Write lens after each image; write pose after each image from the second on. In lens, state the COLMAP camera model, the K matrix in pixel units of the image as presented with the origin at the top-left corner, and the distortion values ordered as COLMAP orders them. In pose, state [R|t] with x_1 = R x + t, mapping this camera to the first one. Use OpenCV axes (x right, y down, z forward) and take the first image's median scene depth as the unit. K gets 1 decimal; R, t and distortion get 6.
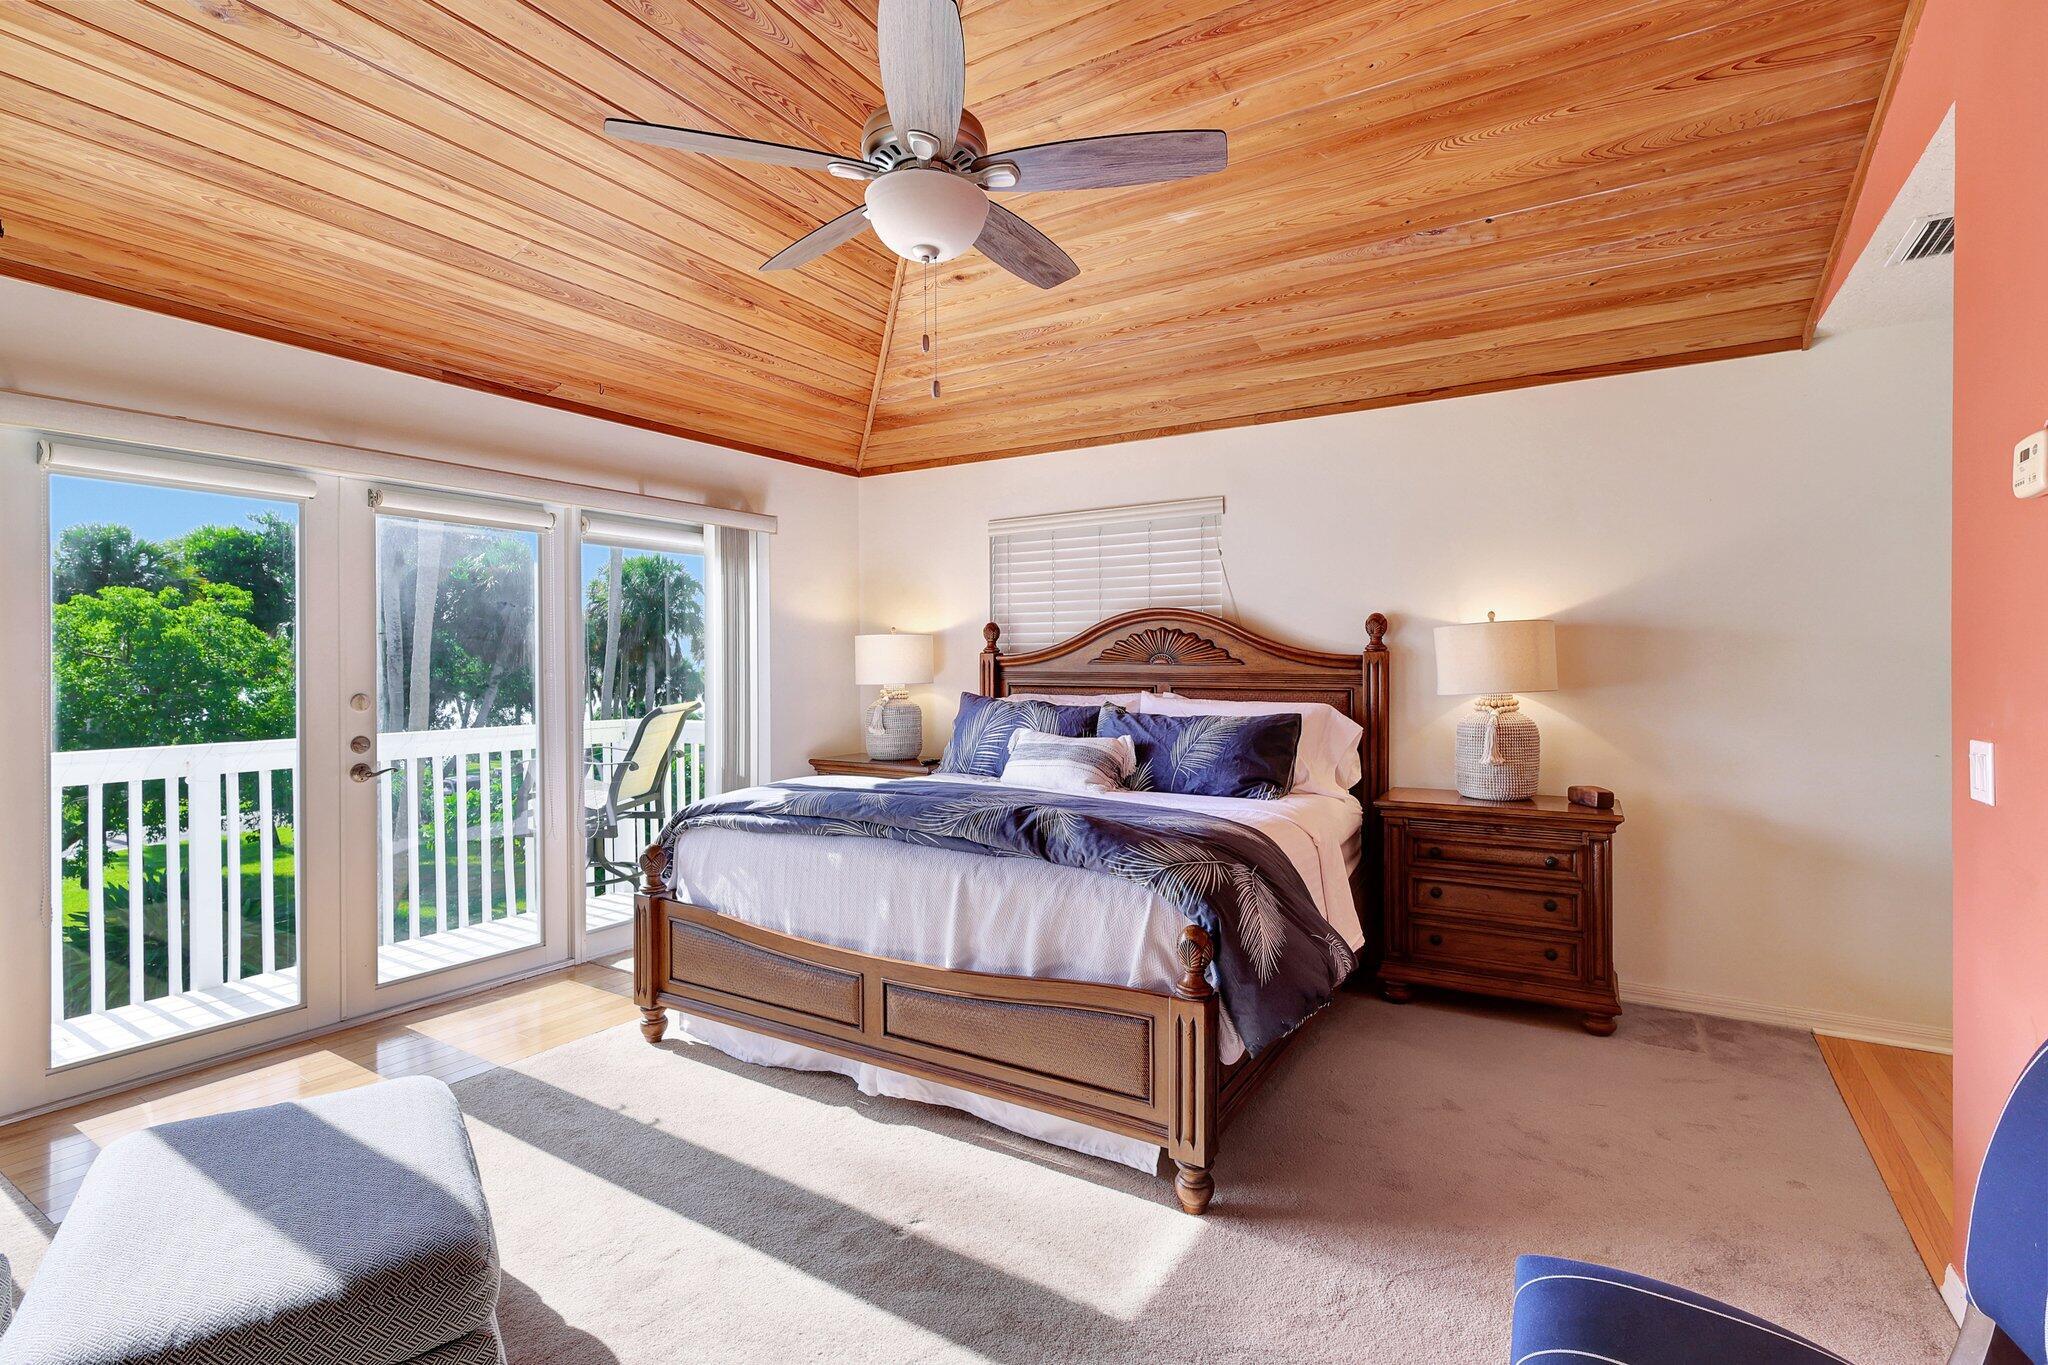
lens RADIAL K [[956.9, 0, 1028.0], [0, 956.9, 668.1], [0, 0, 1]] dist [0.000295, -0.000068]
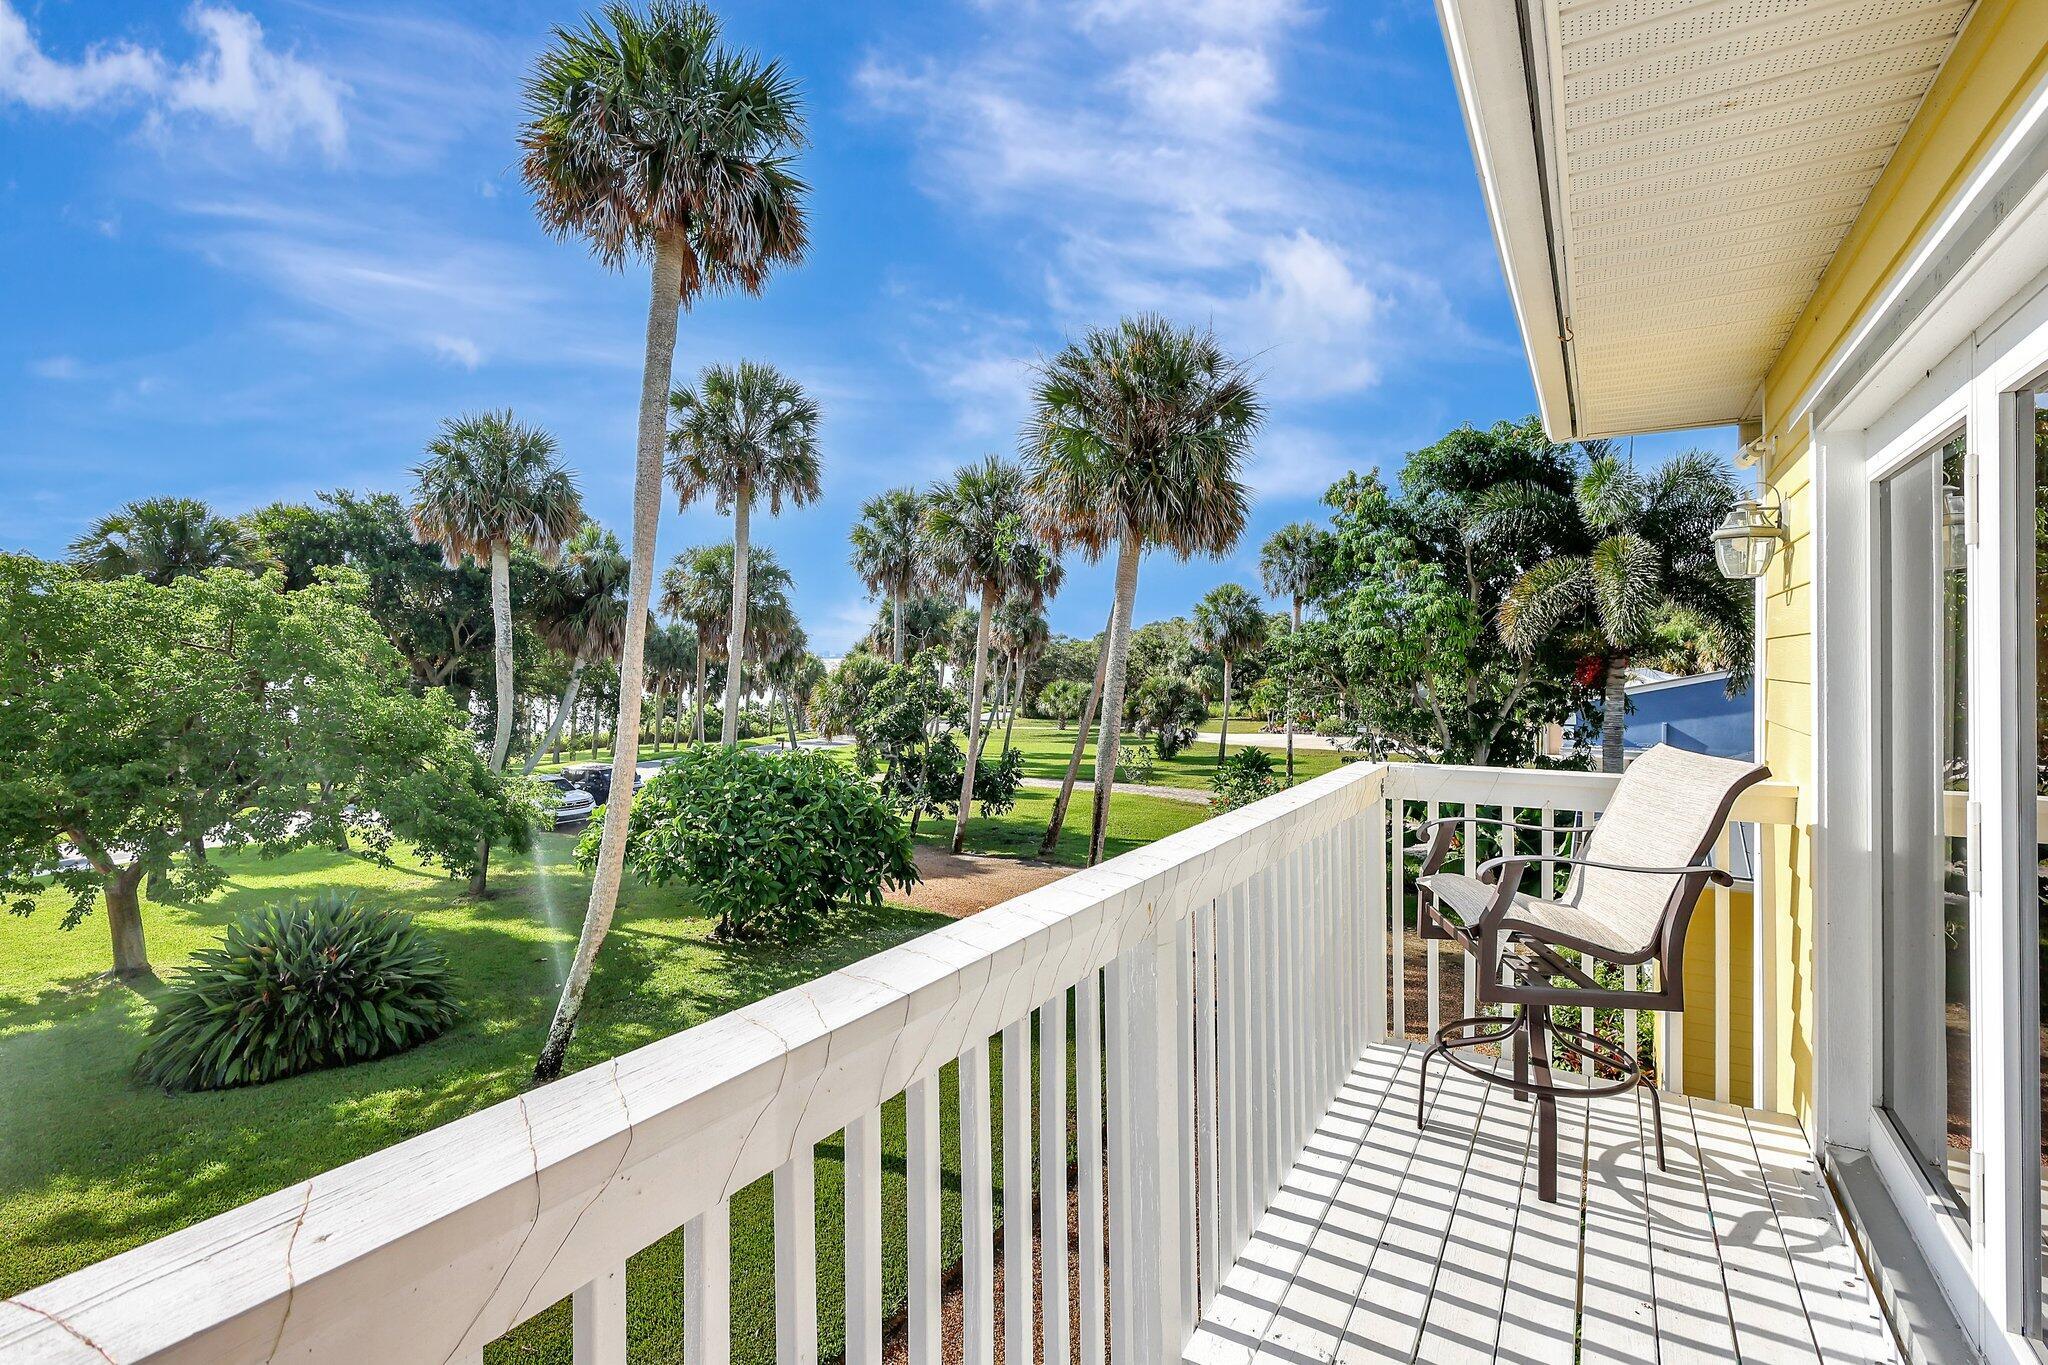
lens RADIAL K [[956.9, 0, 1028.0], [0, 956.9, 668.1], [0, 0, 1]] dist [0.000295, -0.000068]
pose [[0.999894, 0.009826, -0.010746, -0.145318], [-0.009774, 0.999940, 0.004930, -0.003686], [0.010794, -0.004824, 0.999930, 0.099822]]
